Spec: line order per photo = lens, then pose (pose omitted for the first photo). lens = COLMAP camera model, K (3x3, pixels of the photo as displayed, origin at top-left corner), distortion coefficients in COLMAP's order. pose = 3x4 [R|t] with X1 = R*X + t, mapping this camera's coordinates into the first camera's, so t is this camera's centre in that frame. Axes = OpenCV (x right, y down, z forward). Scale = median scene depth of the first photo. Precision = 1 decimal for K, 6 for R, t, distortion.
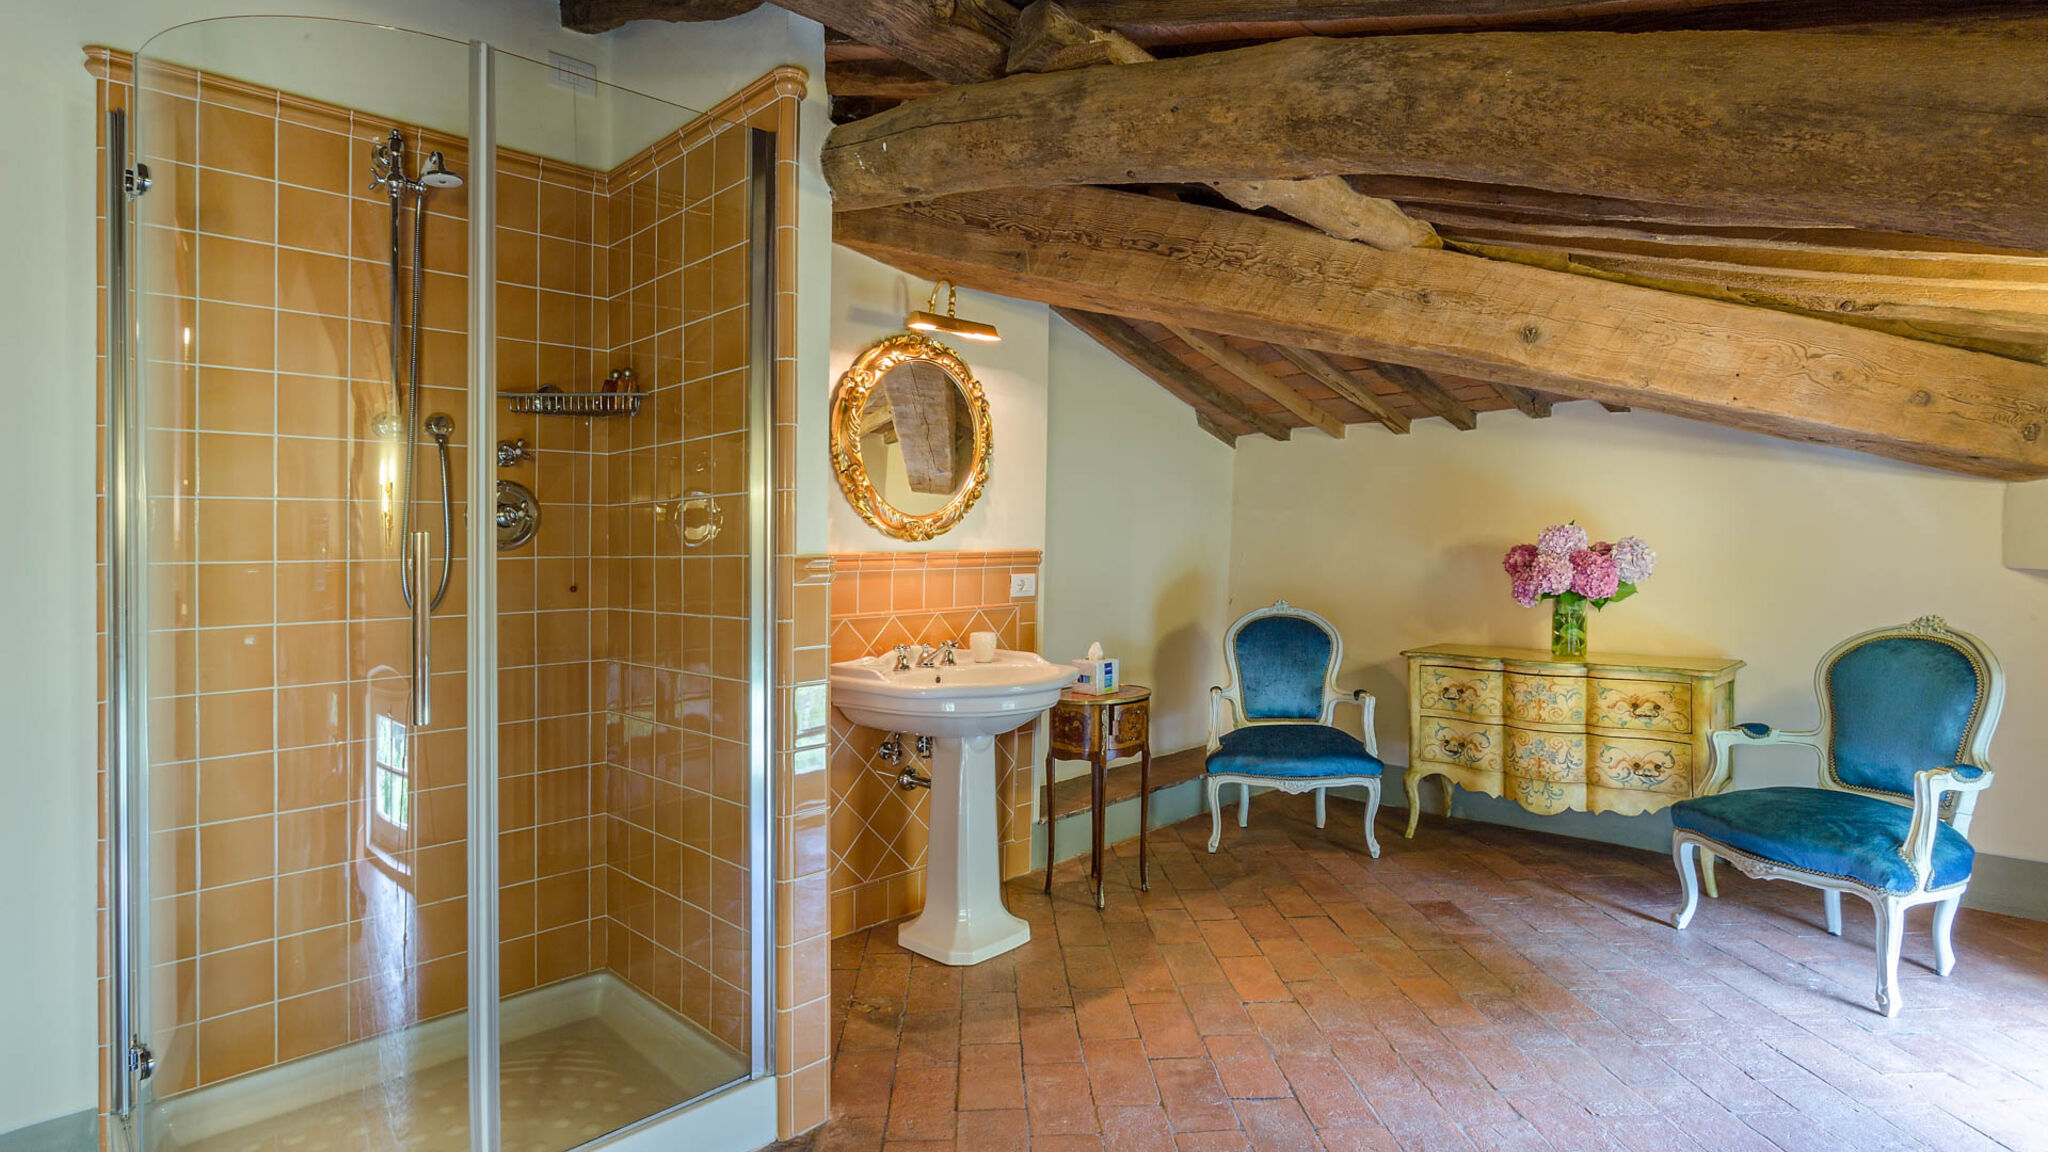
lens RADIAL K [[1025.6, 0, 1024.0], [0, 1025.6, 576.0], [0, 0, 1]] dist [0.000796, 0.000085]
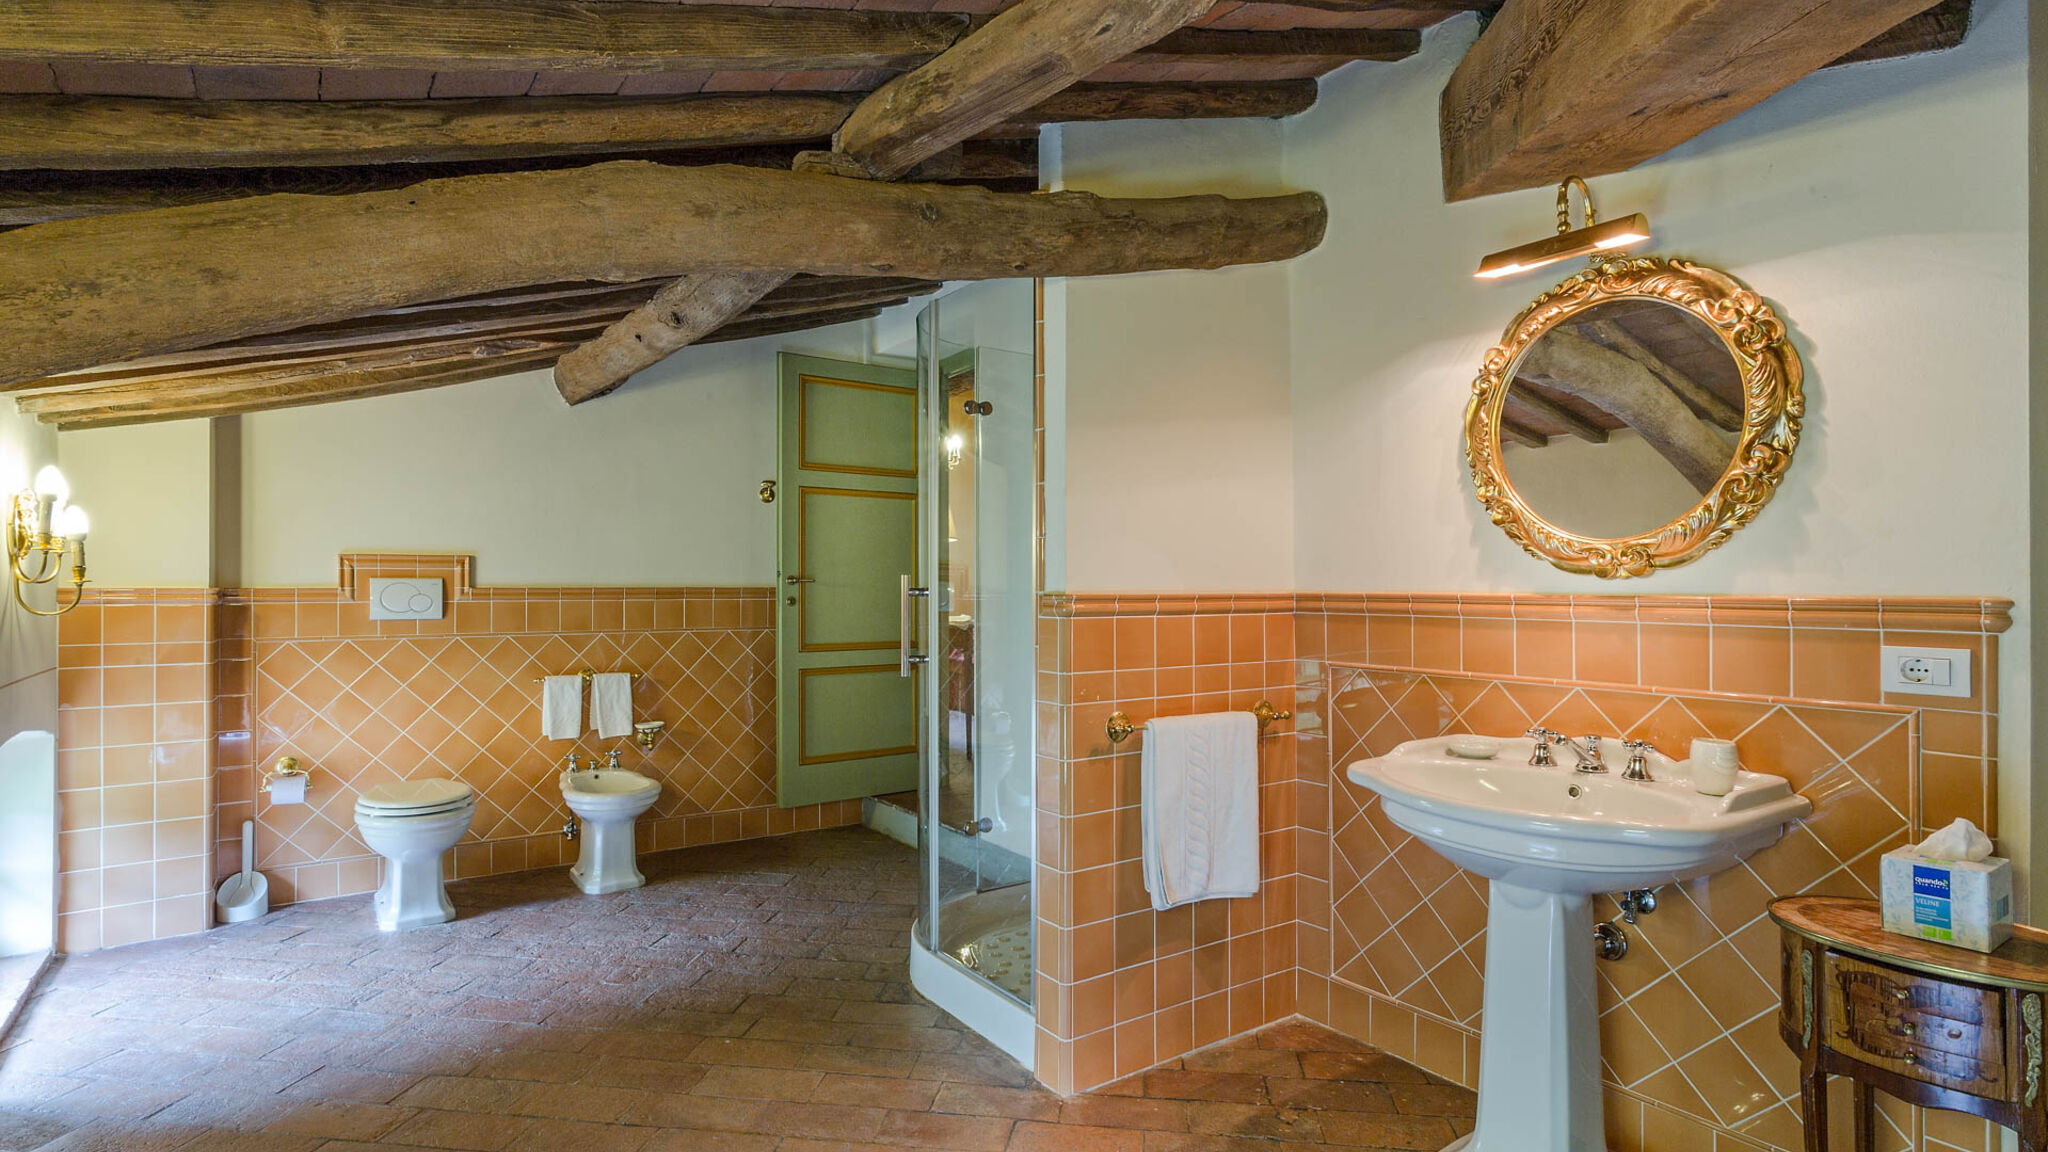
lens RADIAL K [[1025.6, 0, 1024.0], [0, 1025.6, 576.0], [0, 0, 1]] dist [0.000796, 0.000085]
pose [[-0.174536, 0.004396, -0.984641, 0.597594], [-0.027478, 0.999579, 0.009334, -0.031138], [0.984267, 0.028685, -0.174342, 0.741925]]
